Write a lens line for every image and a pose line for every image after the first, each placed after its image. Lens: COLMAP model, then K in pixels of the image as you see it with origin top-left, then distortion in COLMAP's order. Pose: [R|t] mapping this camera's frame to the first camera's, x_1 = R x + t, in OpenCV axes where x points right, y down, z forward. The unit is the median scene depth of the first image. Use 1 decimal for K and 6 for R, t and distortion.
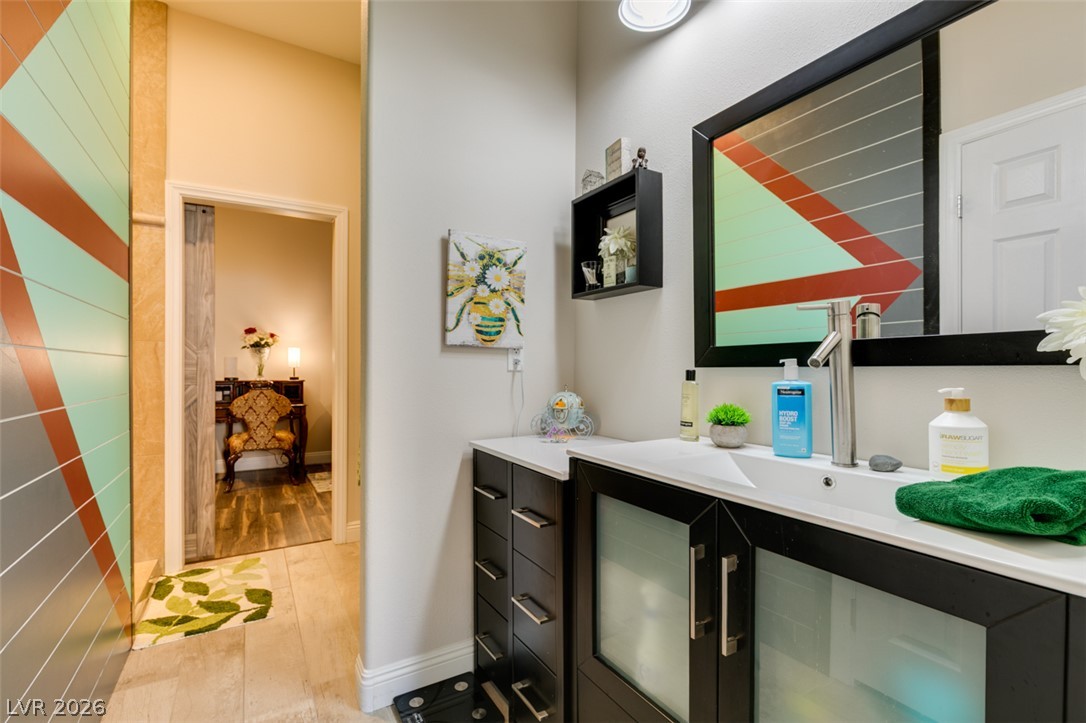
lens RADIAL K [[483.4, 0, 543.2], [0, 483.4, 365.0], [0, 0, 1]] dist [0.002648, -0.000613]
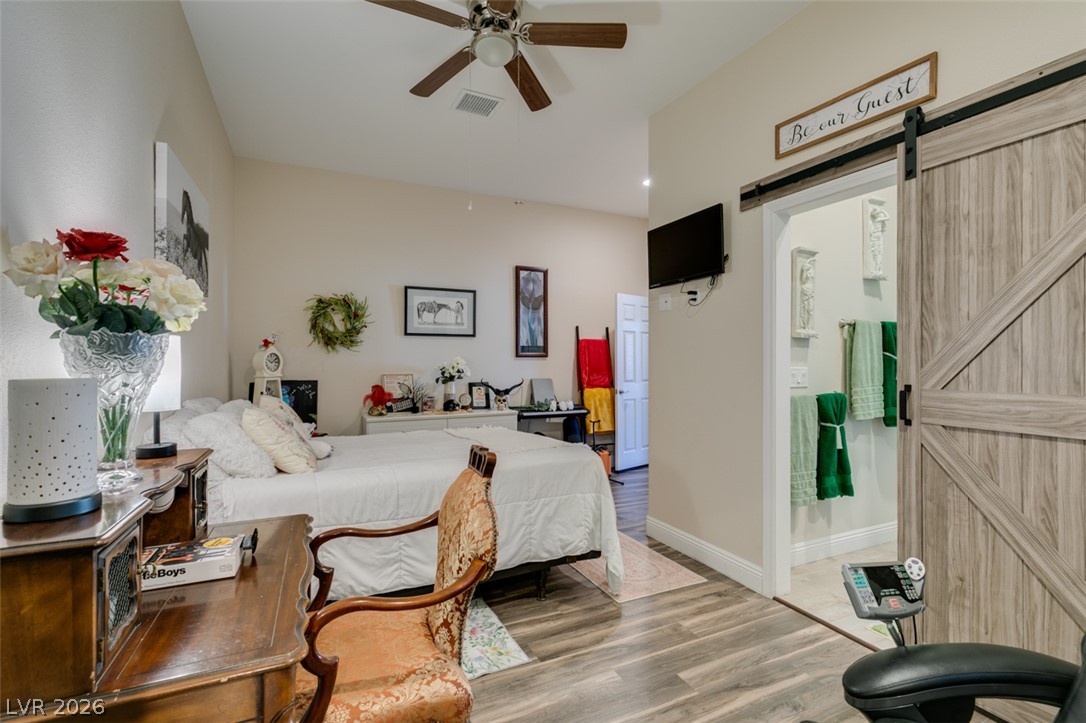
lens RADIAL K [[483.4, 0, 543.2], [0, 483.4, 365.0], [0, 0, 1]] dist [0.002648, -0.000613]
pose [[0.109412, 0.000367, 0.993996, -1.119784], [-0.002481, 0.999997, -0.000096, -0.025078], [-0.993993, -0.002455, 0.109413, 1.133135]]
